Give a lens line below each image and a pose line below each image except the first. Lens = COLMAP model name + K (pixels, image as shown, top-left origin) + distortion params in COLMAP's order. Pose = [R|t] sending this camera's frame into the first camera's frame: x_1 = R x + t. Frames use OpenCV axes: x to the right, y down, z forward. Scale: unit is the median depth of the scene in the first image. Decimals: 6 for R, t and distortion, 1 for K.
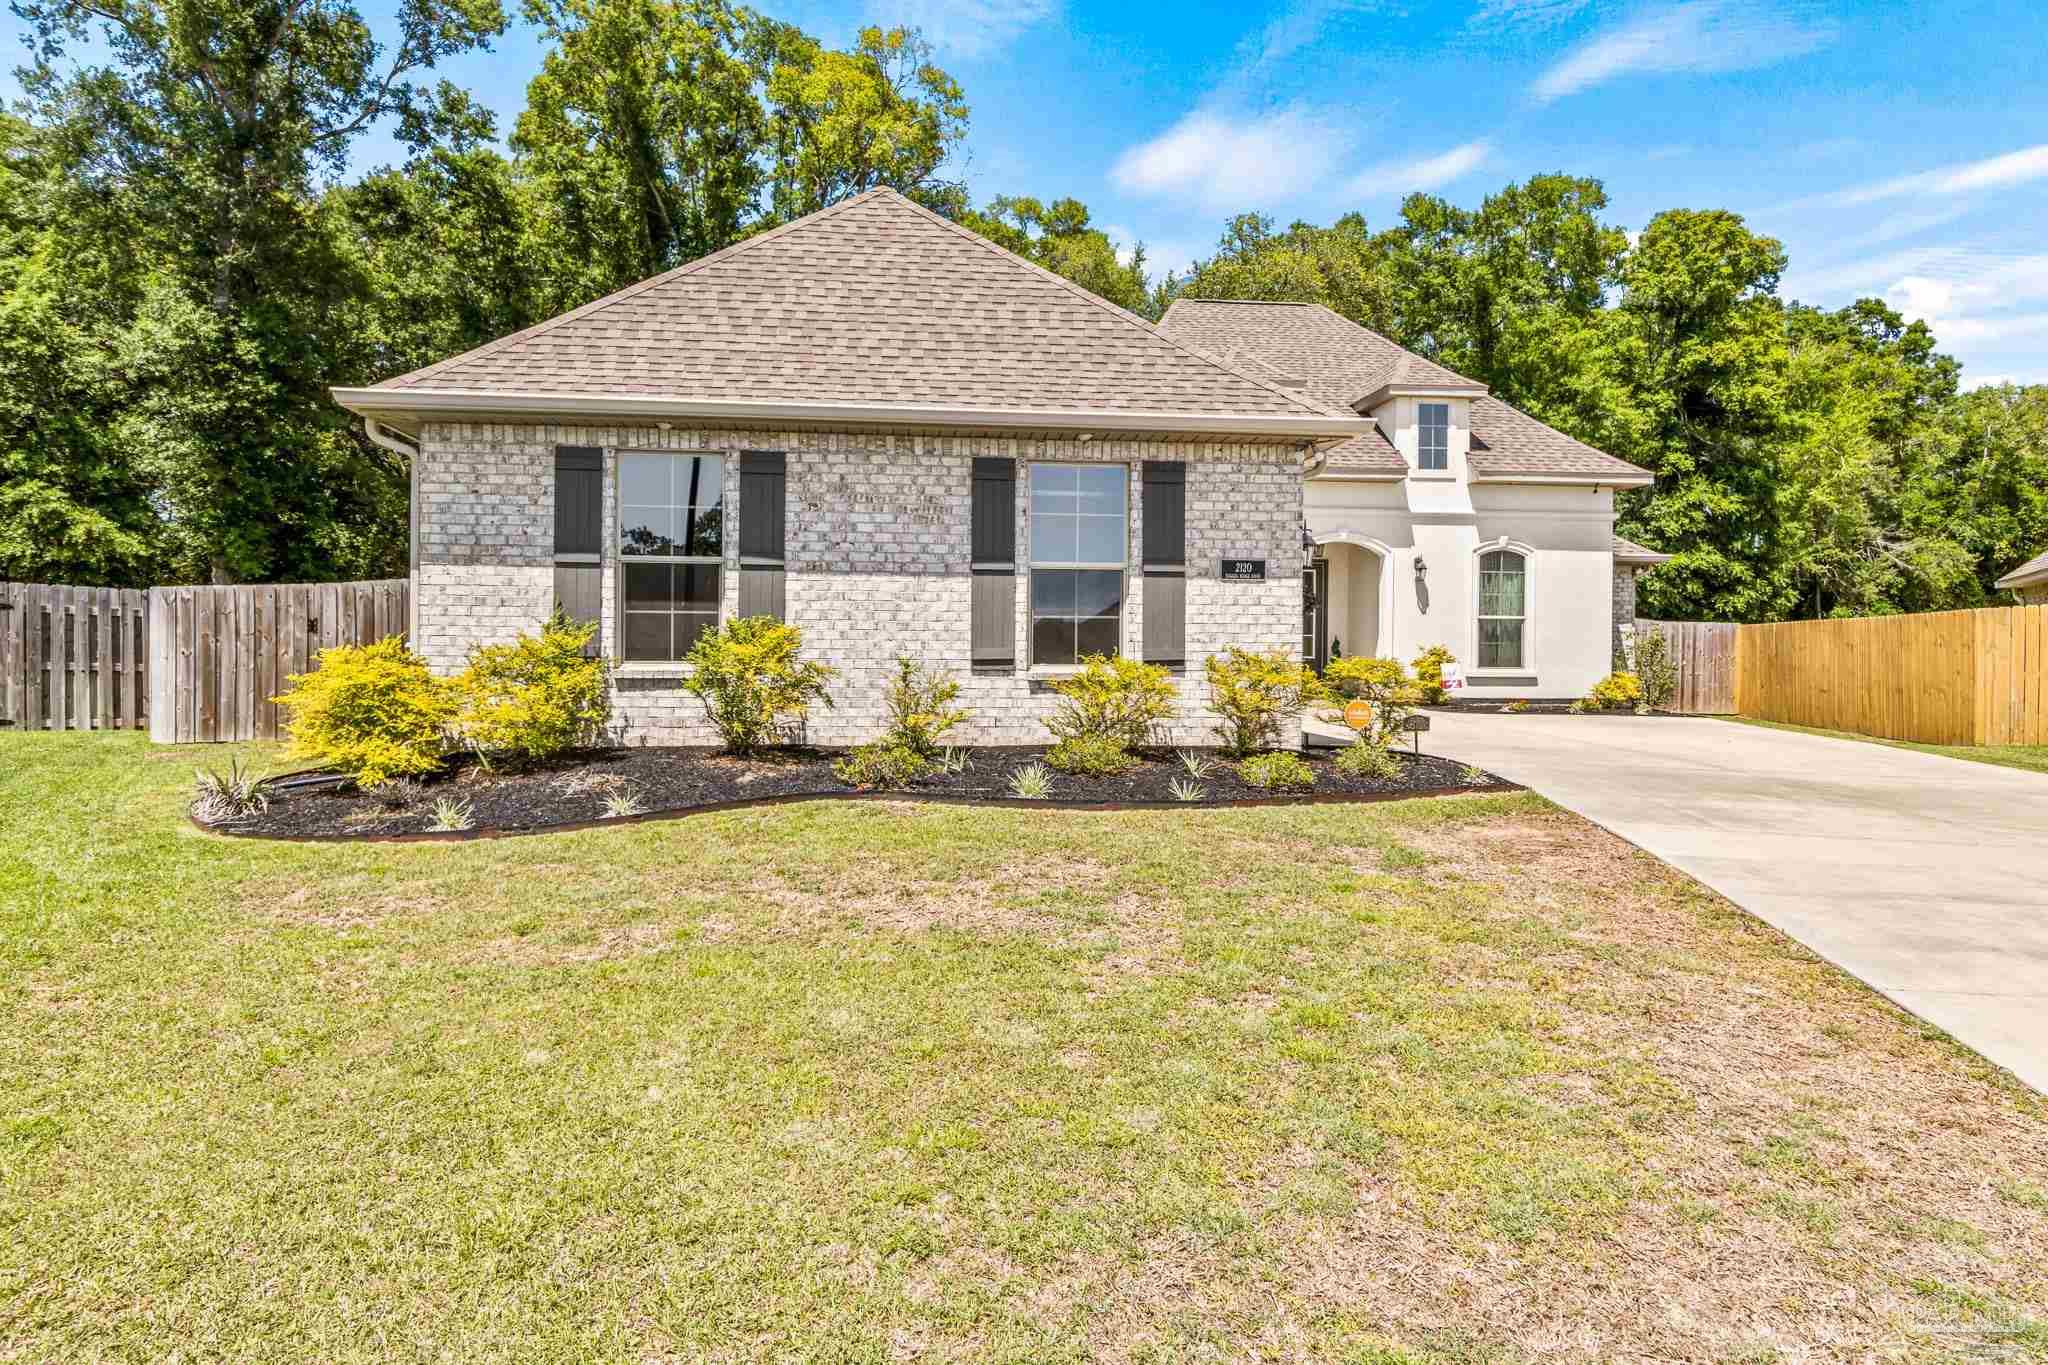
lens RADIAL K [[1182.5, 0, 1018.9], [0, 1182.5, 676.9], [0, 0, 1]] dist [0.024177, -0.001004]
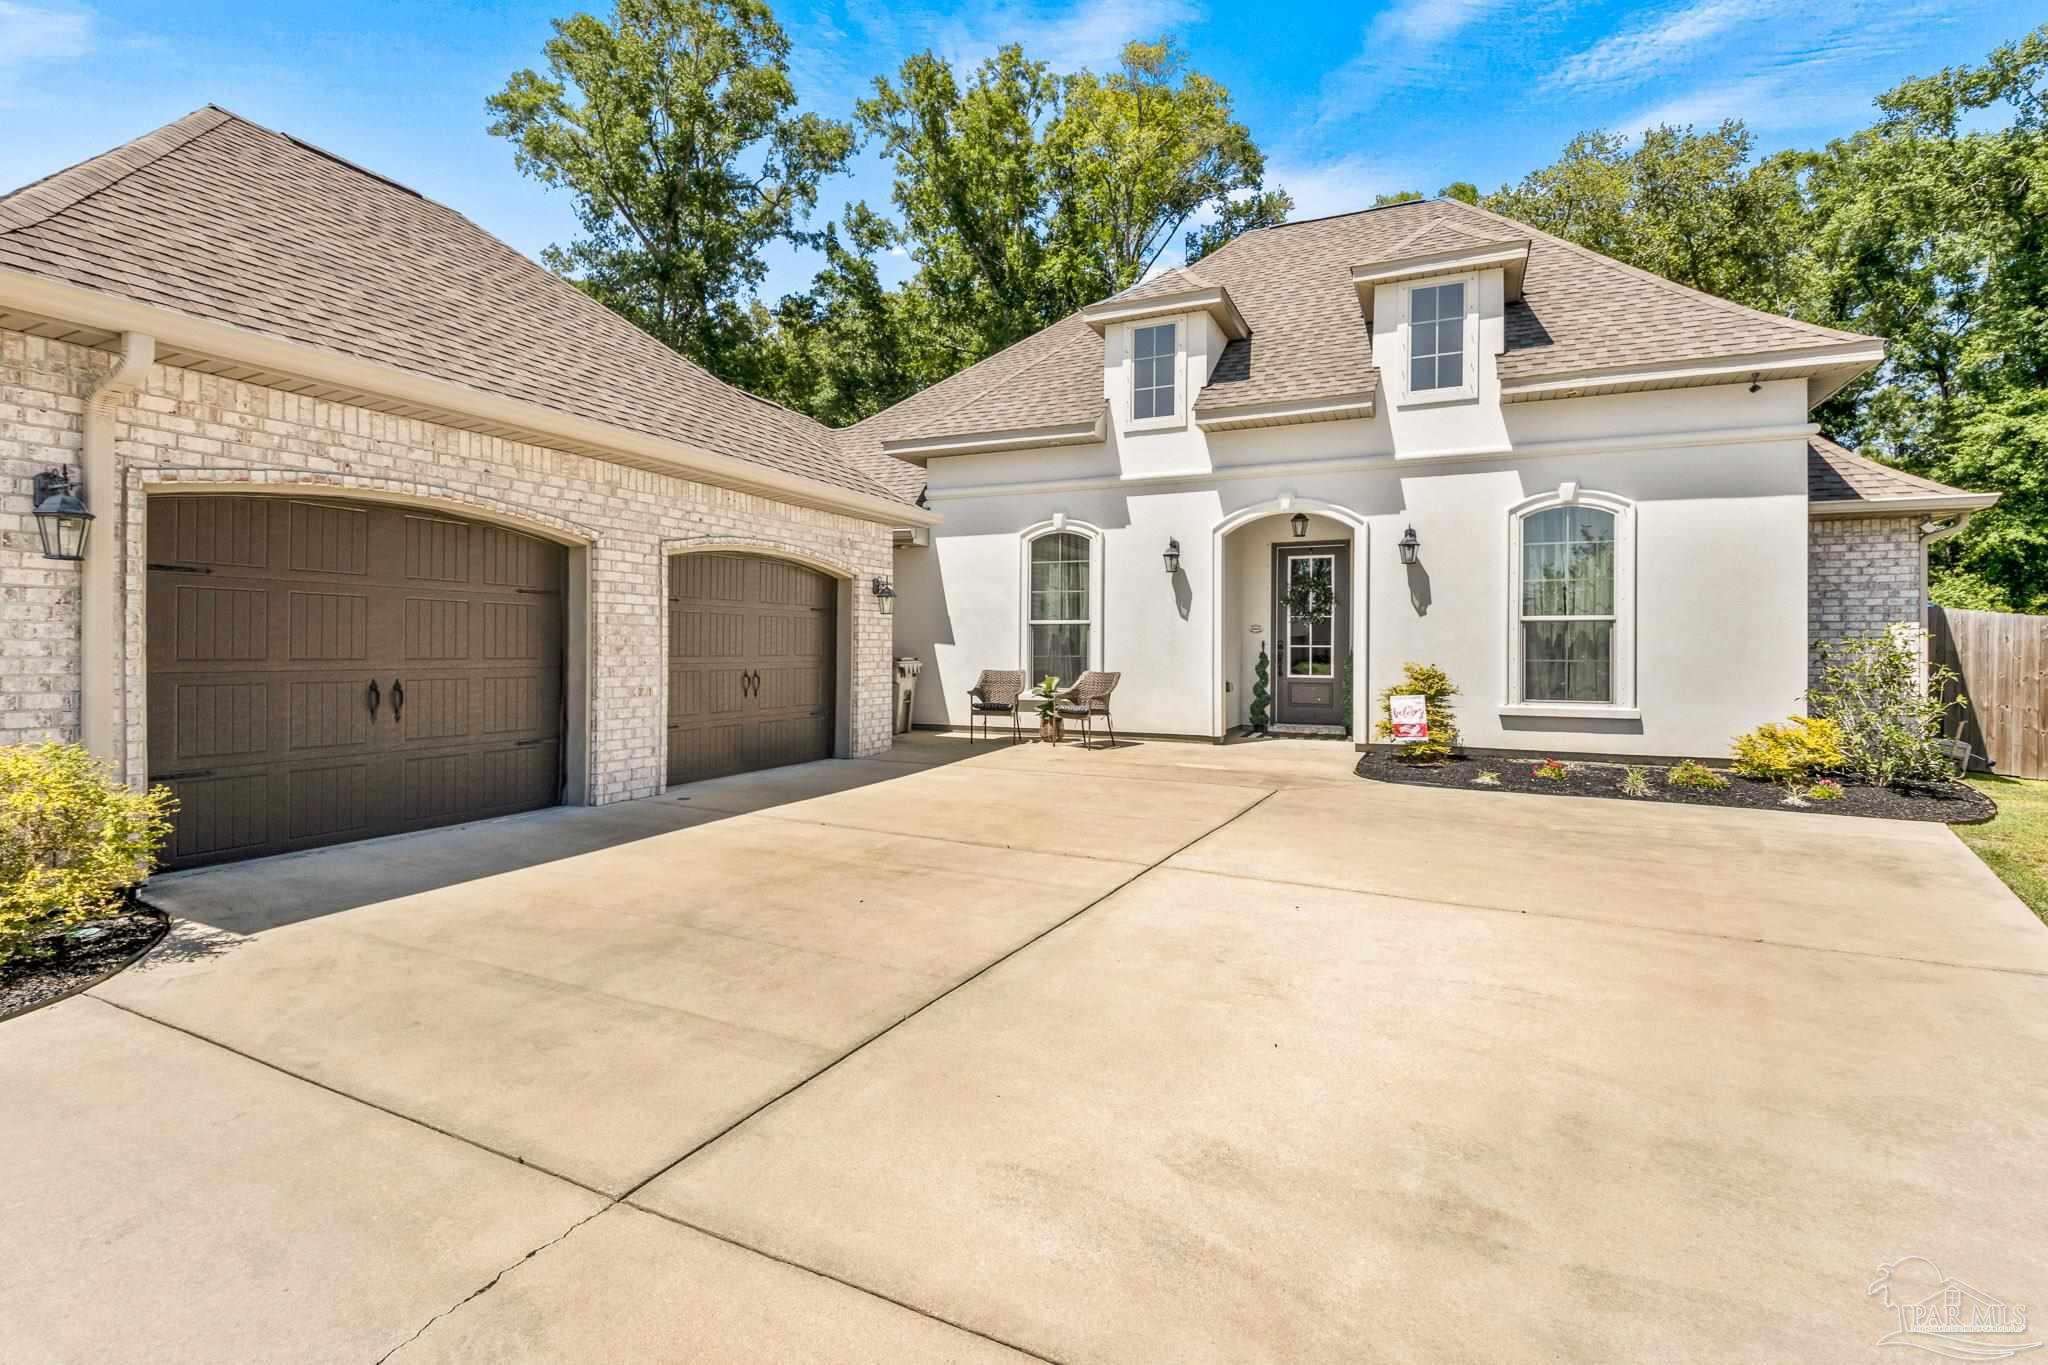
lens RADIAL K [[960.1, 0, 1021.6], [0, 960.1, 654.4], [0, 0, 1]] dist [0.022626, -0.008010]
pose [[0.874109, 0.001526, -0.485727, 0.831409], [-0.005412, 0.999964, -0.006599, -0.055459], [0.485699, 0.008397, 0.874086, 0.898589]]
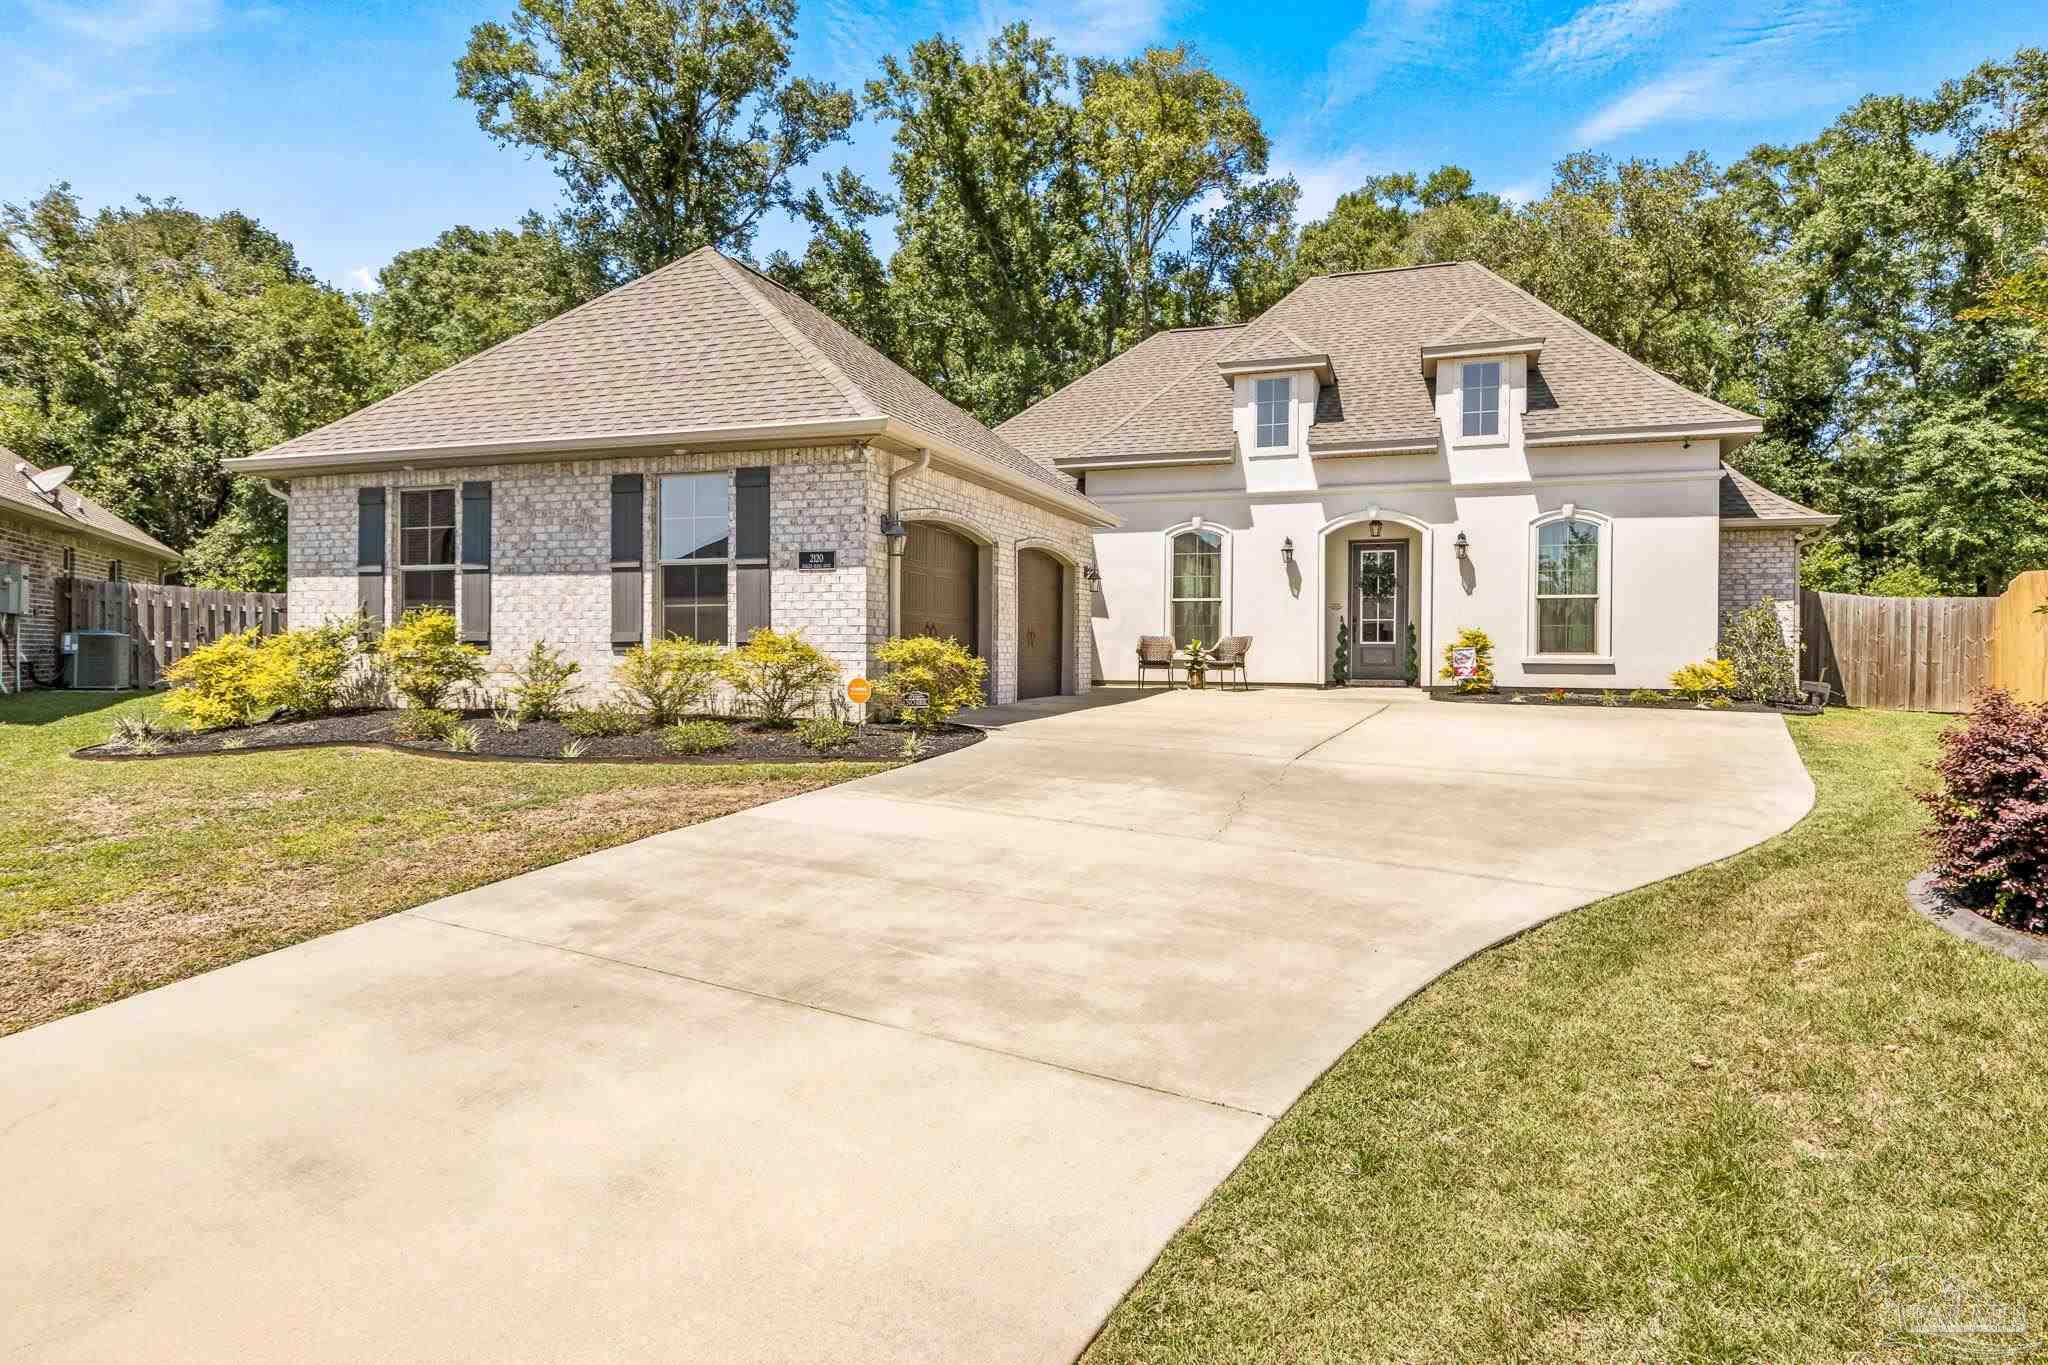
lens RADIAL K [[1139.1, 0, 1018.6], [0, 1139.1, 670.7], [0, 0, 1]] dist [0.007068, -0.003132]
pose [[0.907237, 0.007428, -0.420554, 0.812023], [-0.005230, 0.999966, 0.006379, 0.004501], [0.420587, -0.003588, 0.907245, 0.115440]]
